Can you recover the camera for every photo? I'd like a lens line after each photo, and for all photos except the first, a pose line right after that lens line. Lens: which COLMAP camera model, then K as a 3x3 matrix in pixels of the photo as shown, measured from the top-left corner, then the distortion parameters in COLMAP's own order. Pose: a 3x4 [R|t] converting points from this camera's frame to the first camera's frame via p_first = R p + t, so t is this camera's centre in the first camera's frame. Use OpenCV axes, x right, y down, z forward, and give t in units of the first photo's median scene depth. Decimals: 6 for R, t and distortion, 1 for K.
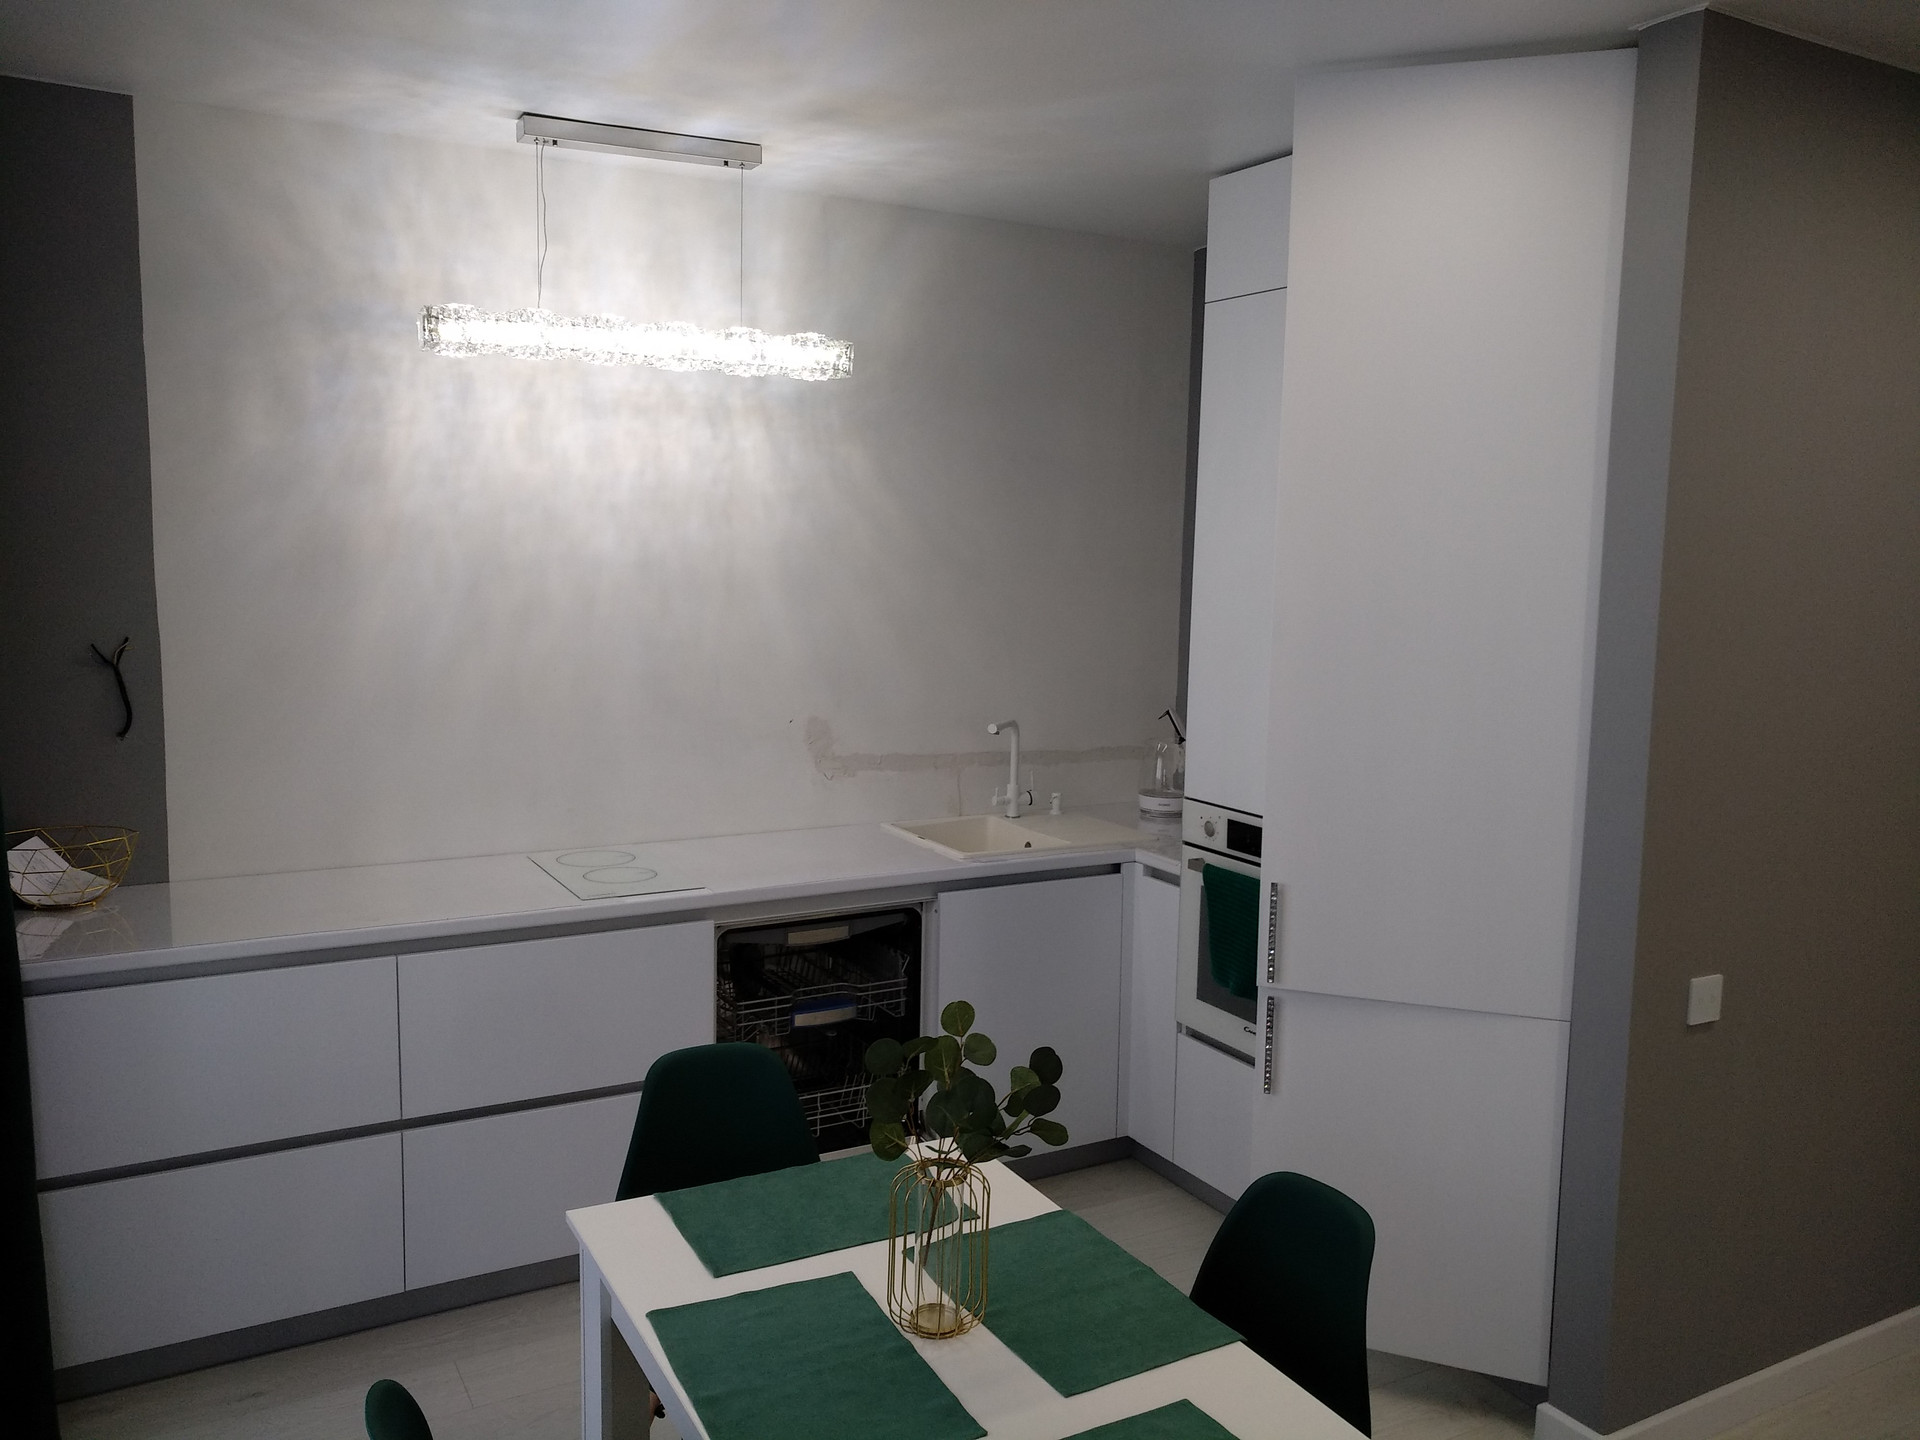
lens RADIAL K [[1449.8, 0, 960.0], [0, 1449.8, 720.0], [0, 0, 1]] dist [0.000617, 0.004714]
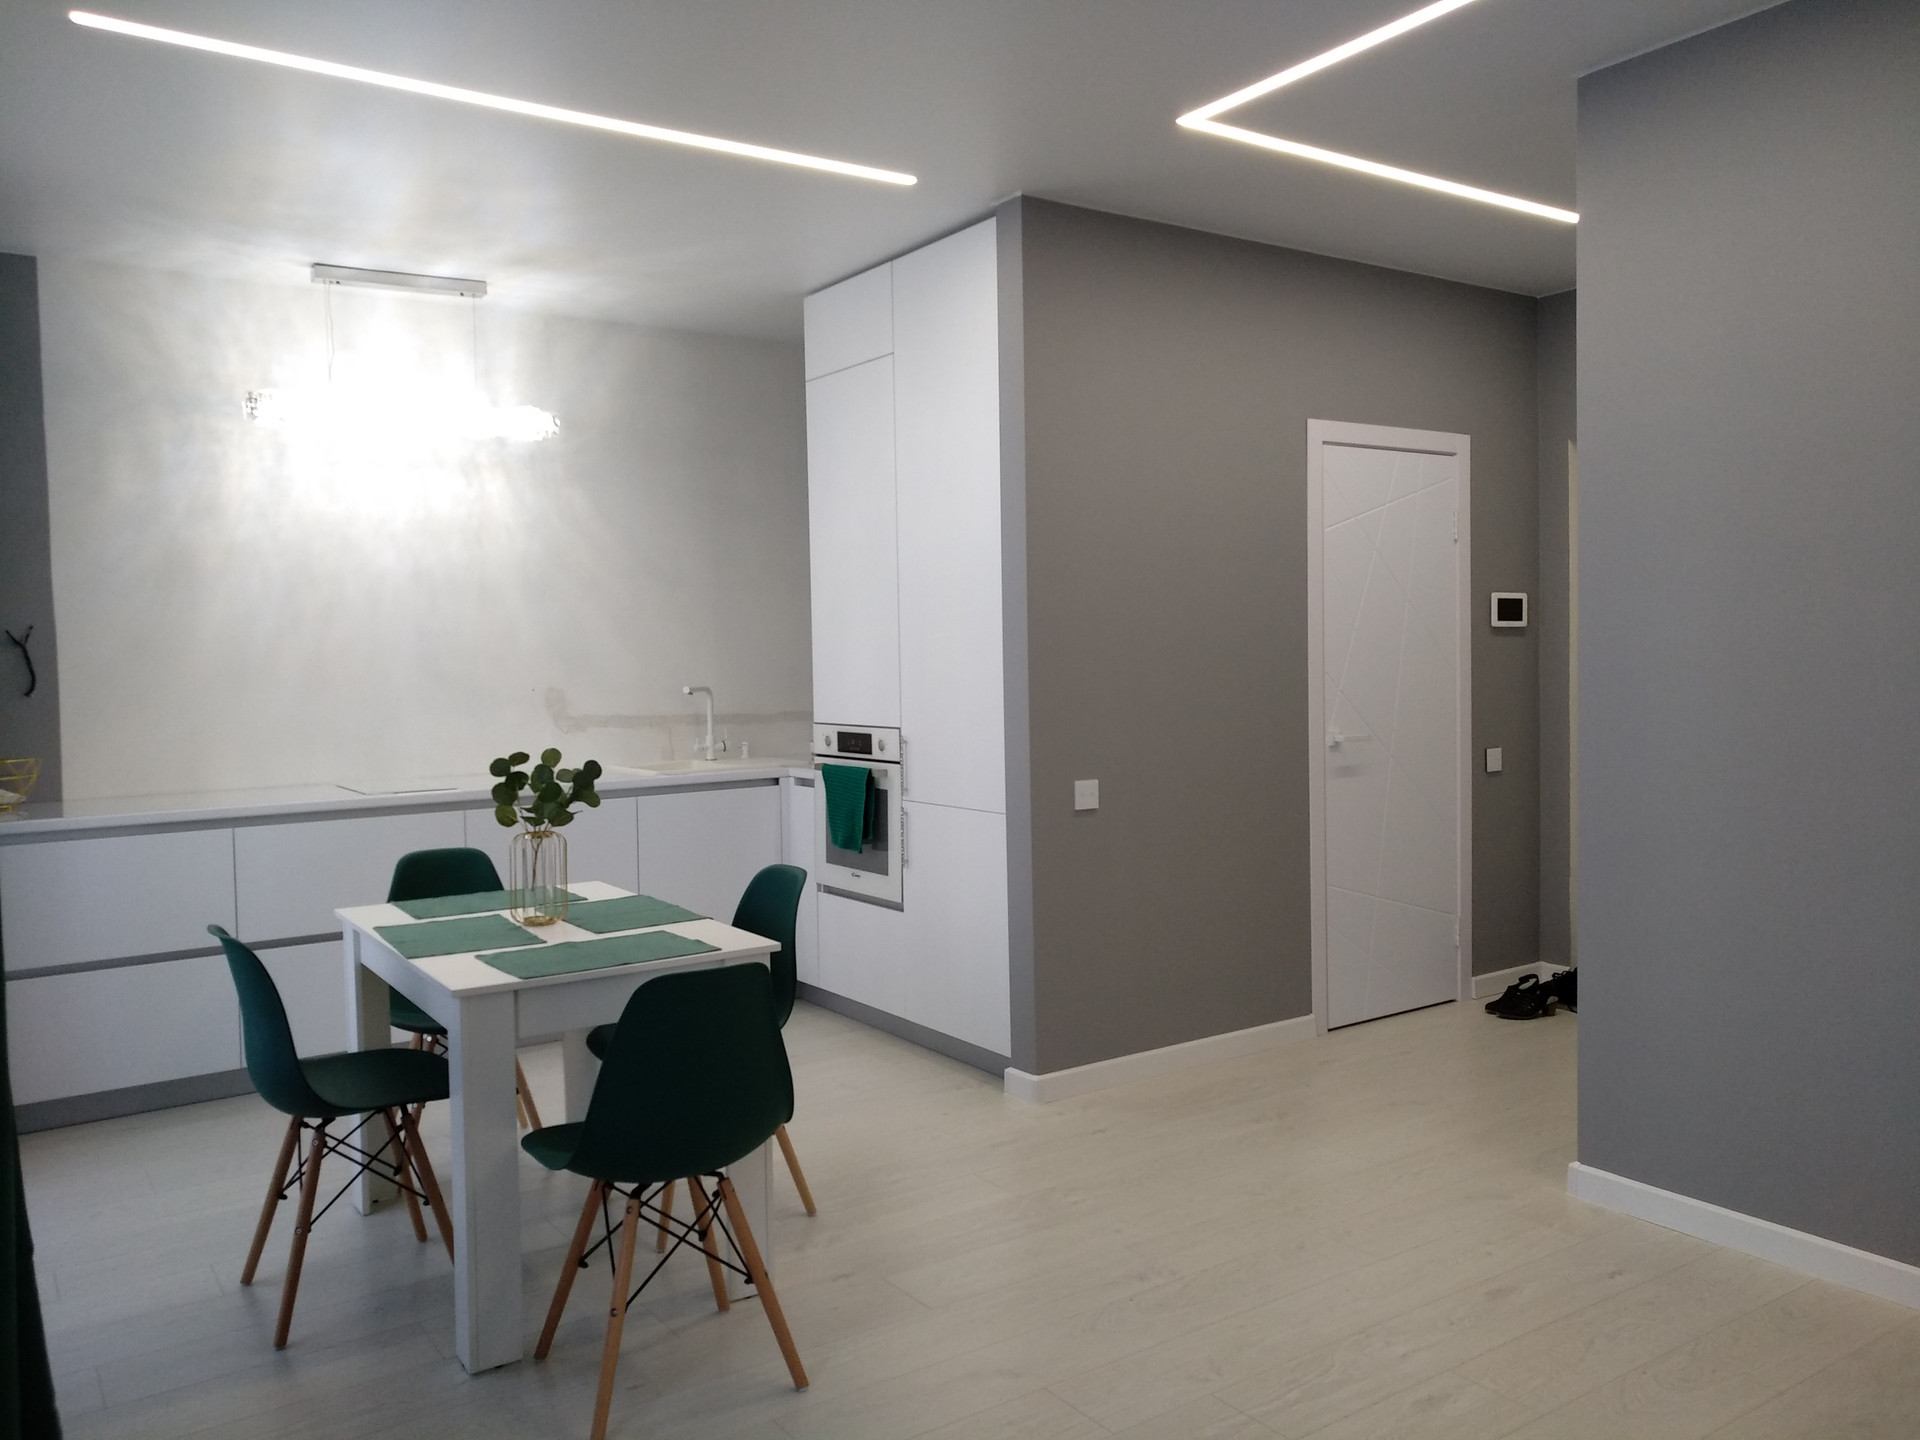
lens RADIAL K [[1436.4, 0, 954.9], [0, 1436.4, 712.6], [0, 0, 1]] dist [0.004132, 0.036138]
pose [[0.995395, -0.045003, 0.084635, 0.188506], [0.051365, 0.995893, -0.074563, 0.167428], [-0.080932, 0.078567, 0.993618, -0.442685]]
